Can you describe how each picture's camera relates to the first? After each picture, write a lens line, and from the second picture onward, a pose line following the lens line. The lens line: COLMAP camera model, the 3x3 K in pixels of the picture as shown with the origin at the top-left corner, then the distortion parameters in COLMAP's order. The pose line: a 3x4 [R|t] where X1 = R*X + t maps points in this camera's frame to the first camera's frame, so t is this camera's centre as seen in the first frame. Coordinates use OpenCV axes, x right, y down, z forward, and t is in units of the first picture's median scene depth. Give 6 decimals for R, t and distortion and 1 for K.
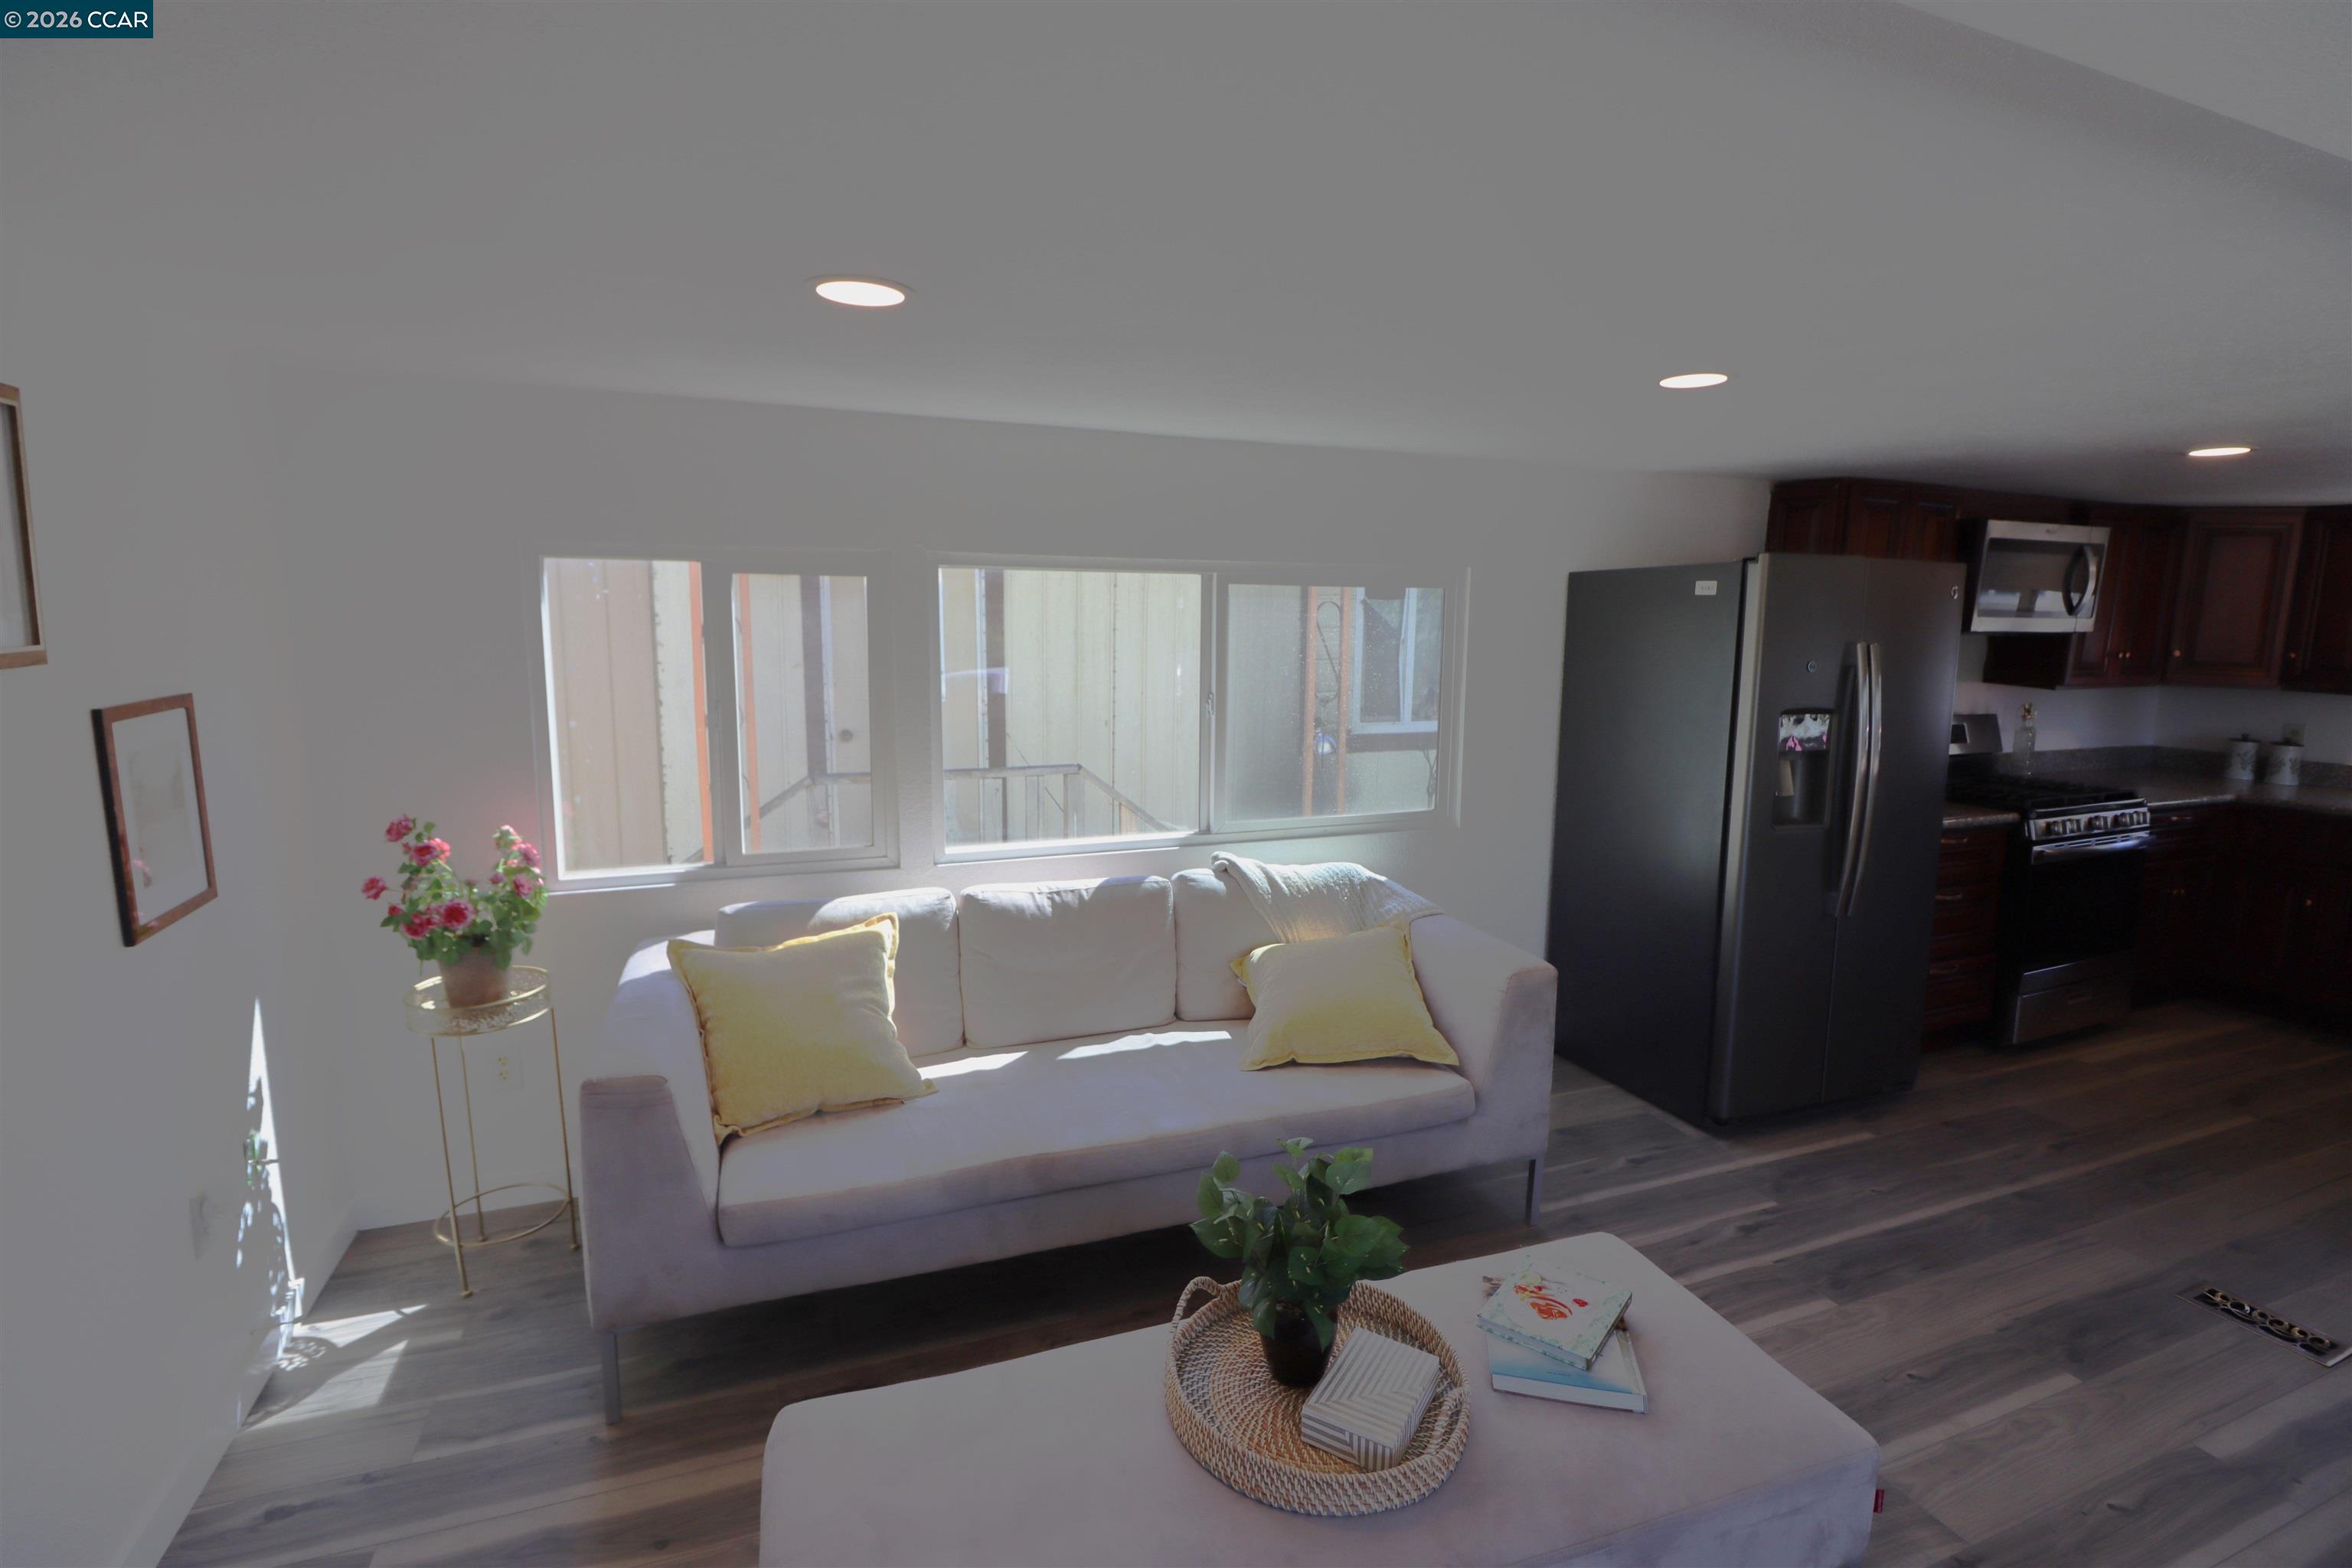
lens RADIAL K [[1080.5, 0, 1177.5], [0, 1080.5, 761.7], [0, 0, 1]] dist [-0.000432, -0.013794]
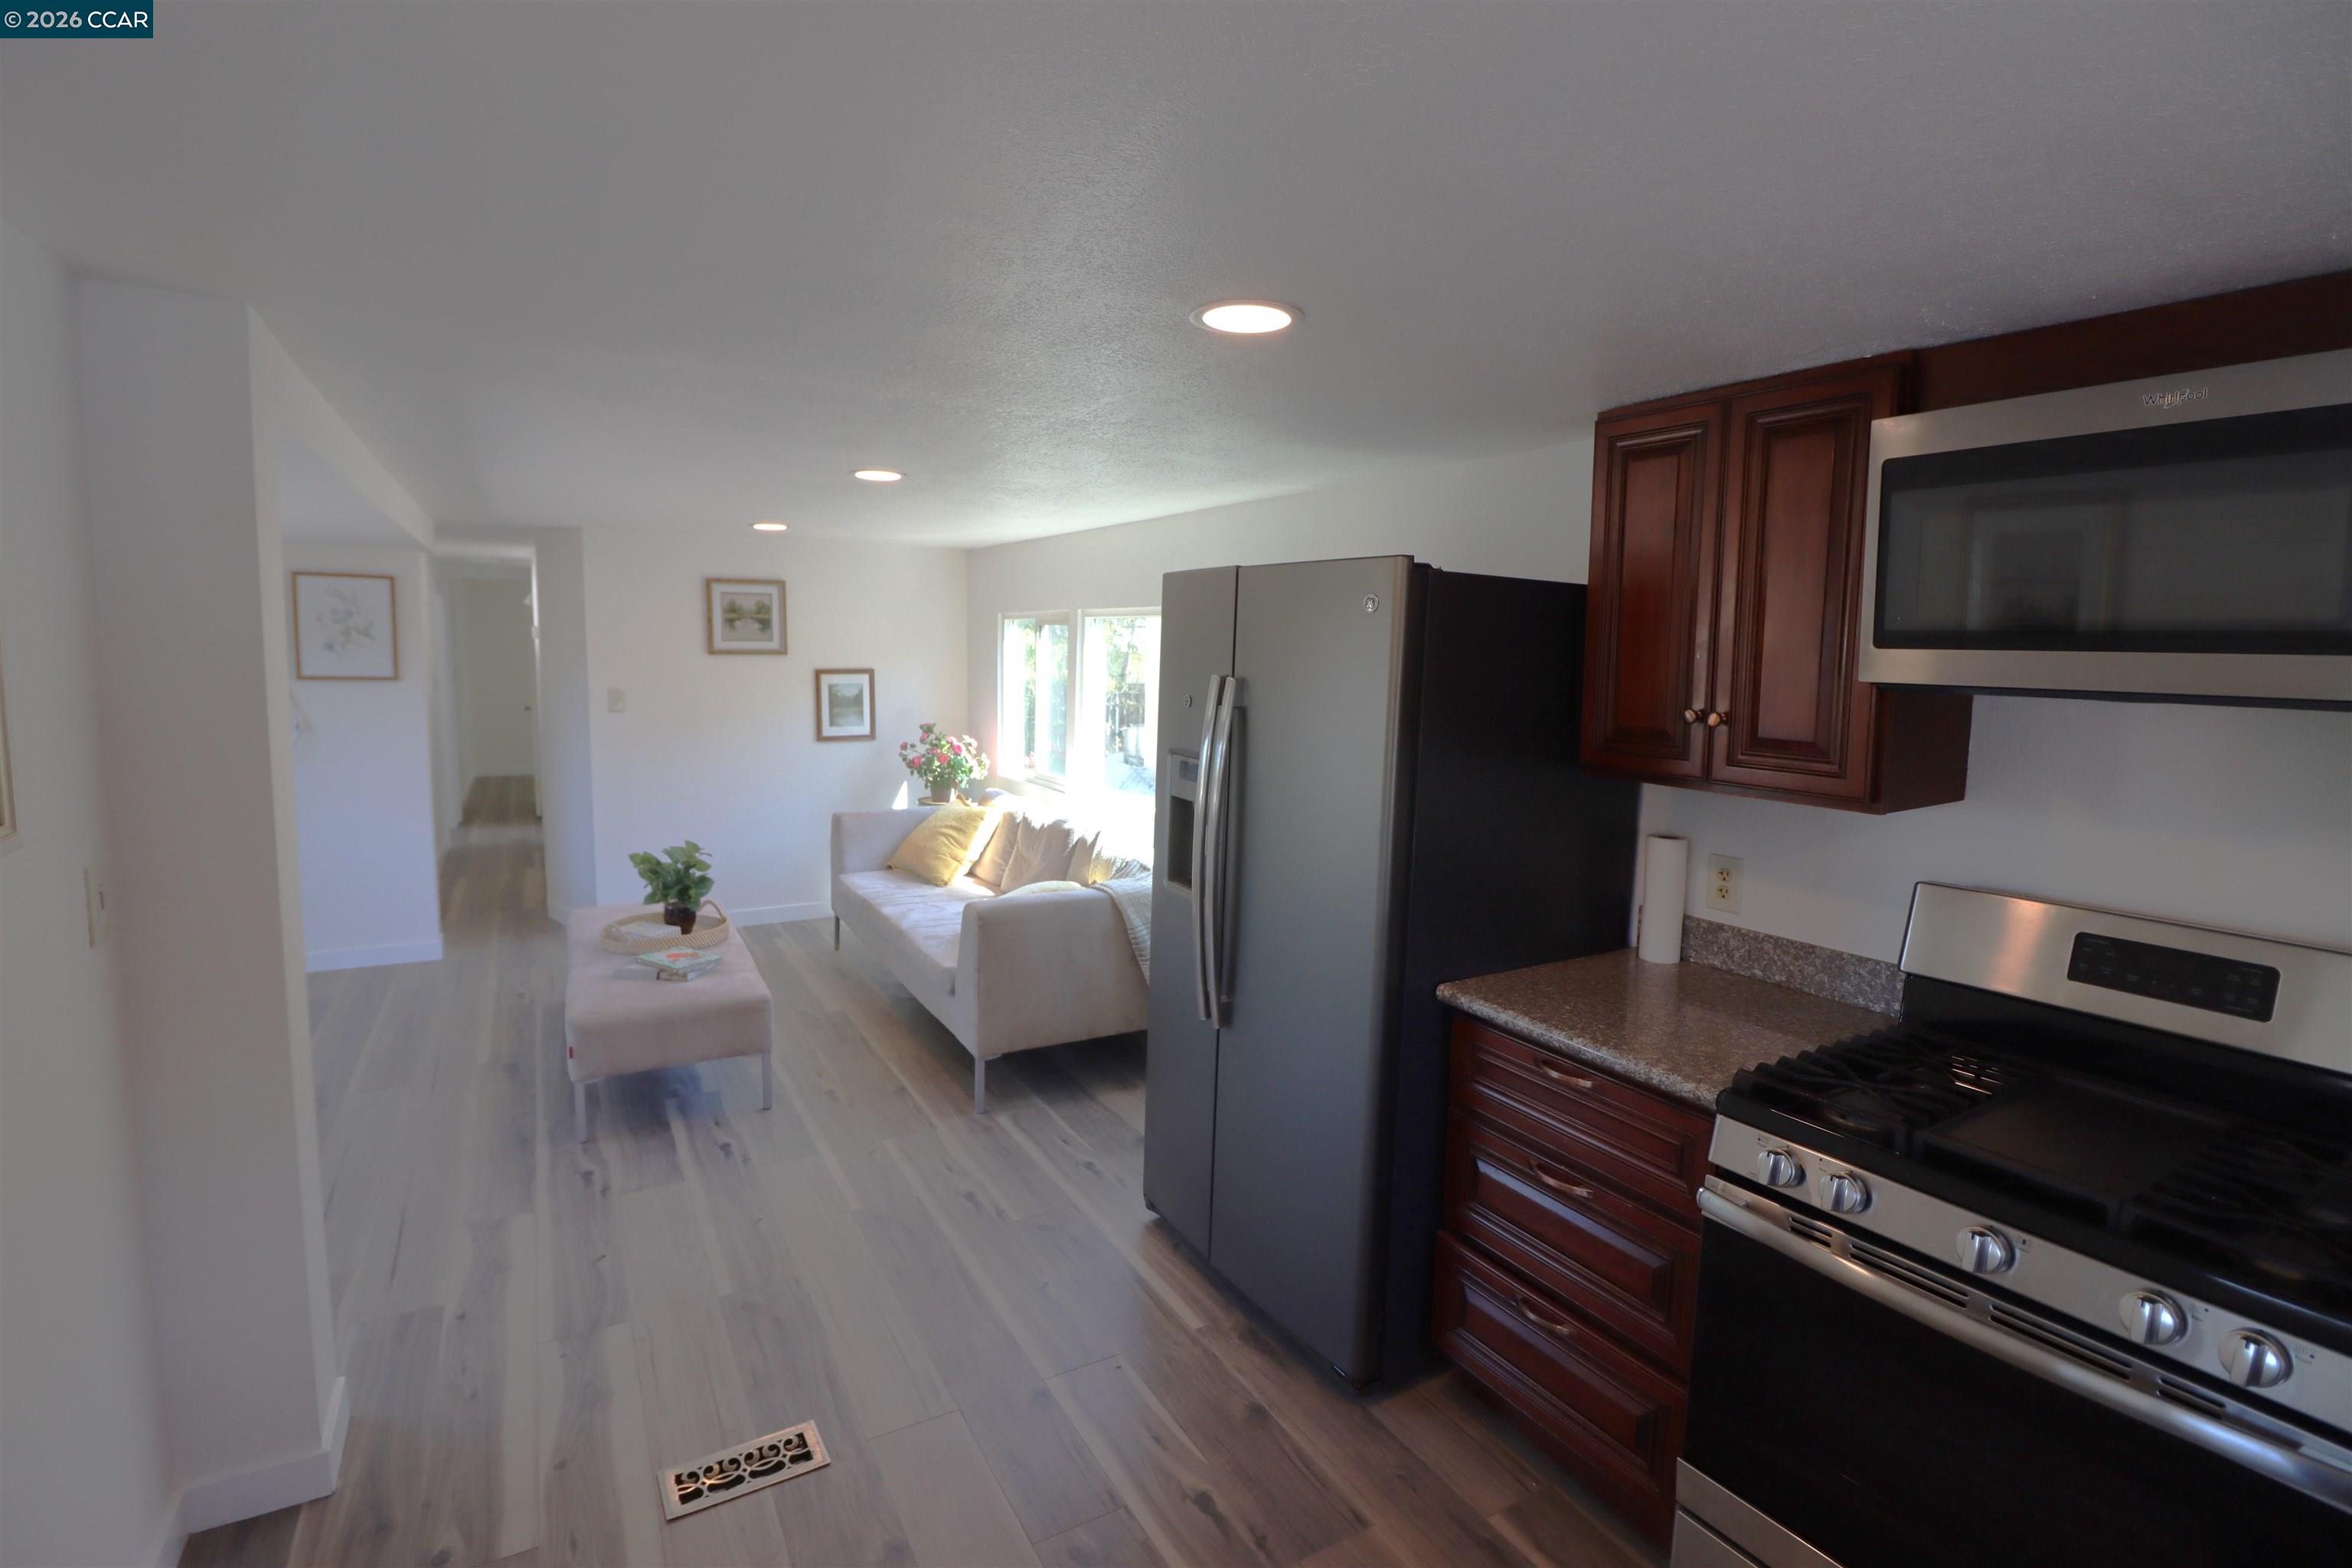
lens RADIAL K [[1080.5, 0, 1177.5], [0, 1080.5, 761.7], [0, 0, 1]] dist [-0.000432, -0.013794]
pose [[0.158498, 0.097896, -0.982494, 1.133556], [-0.151626, 0.985682, 0.073753, -0.082675], [0.975647, 0.137282, 0.171072, 0.675132]]
